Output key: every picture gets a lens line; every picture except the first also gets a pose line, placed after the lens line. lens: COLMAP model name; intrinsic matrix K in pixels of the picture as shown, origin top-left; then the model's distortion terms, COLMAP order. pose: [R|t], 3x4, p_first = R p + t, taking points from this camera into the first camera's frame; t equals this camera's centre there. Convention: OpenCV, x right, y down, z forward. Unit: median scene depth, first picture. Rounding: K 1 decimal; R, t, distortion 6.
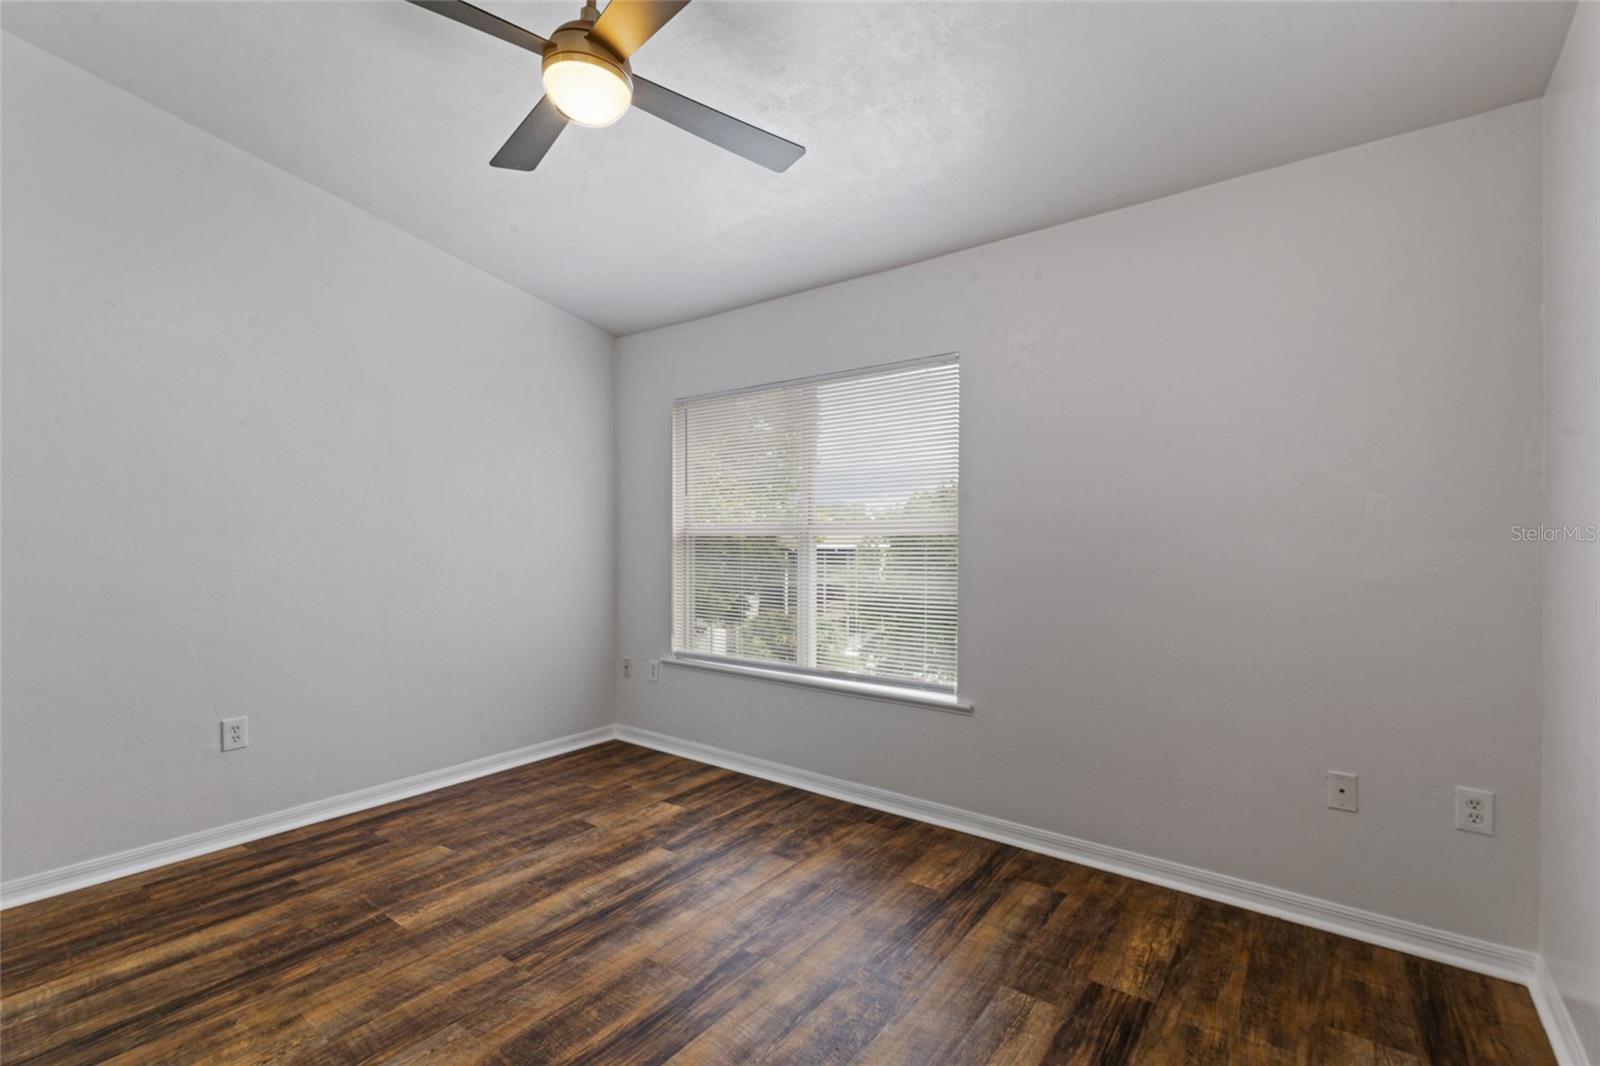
lens RADIAL K [[728.2, 0, 795.2], [0, 728.2, 533.1], [0, 0, 1]] dist [-0.010149, 0.001864]
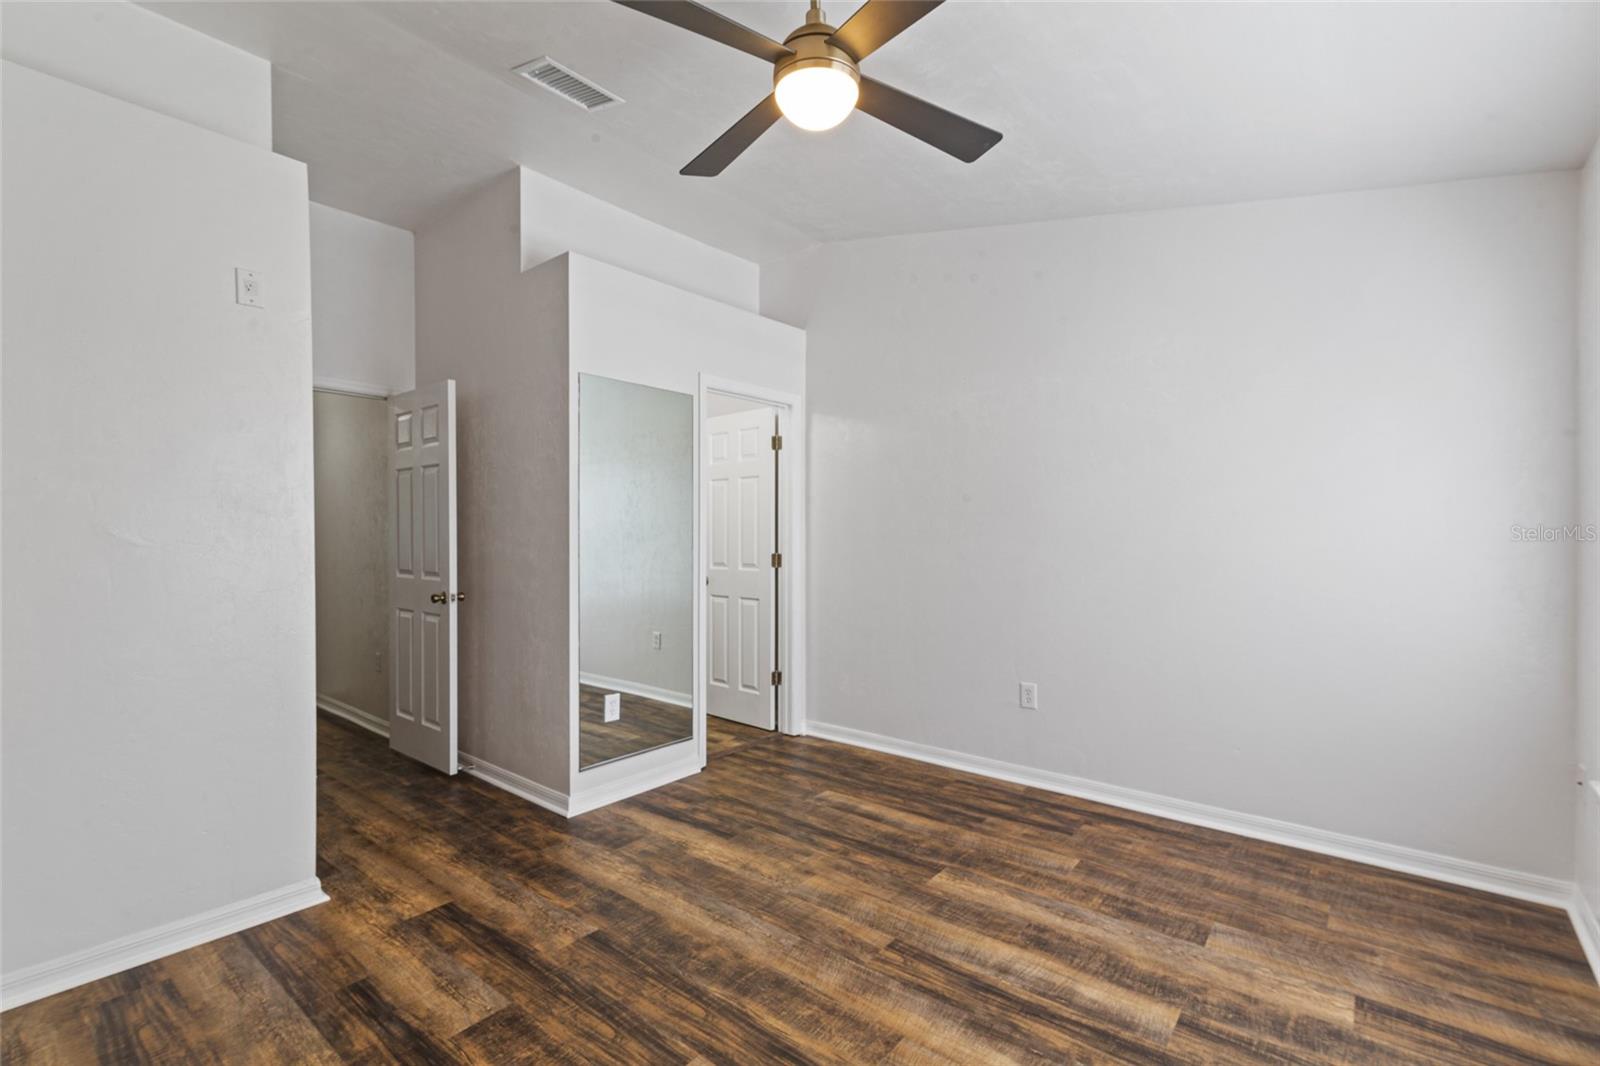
lens RADIAL K [[728.2, 0, 795.2], [0, 728.2, 533.6], [0, 0, 1]] dist [-0.010149, 0.001864]
pose [[-0.054006, 0.002174, -0.998538, 0.503268], [-0.002204, 0.999995, 0.002296, 0.010655], [0.998538, 0.002324, -0.054001, 0.745875]]
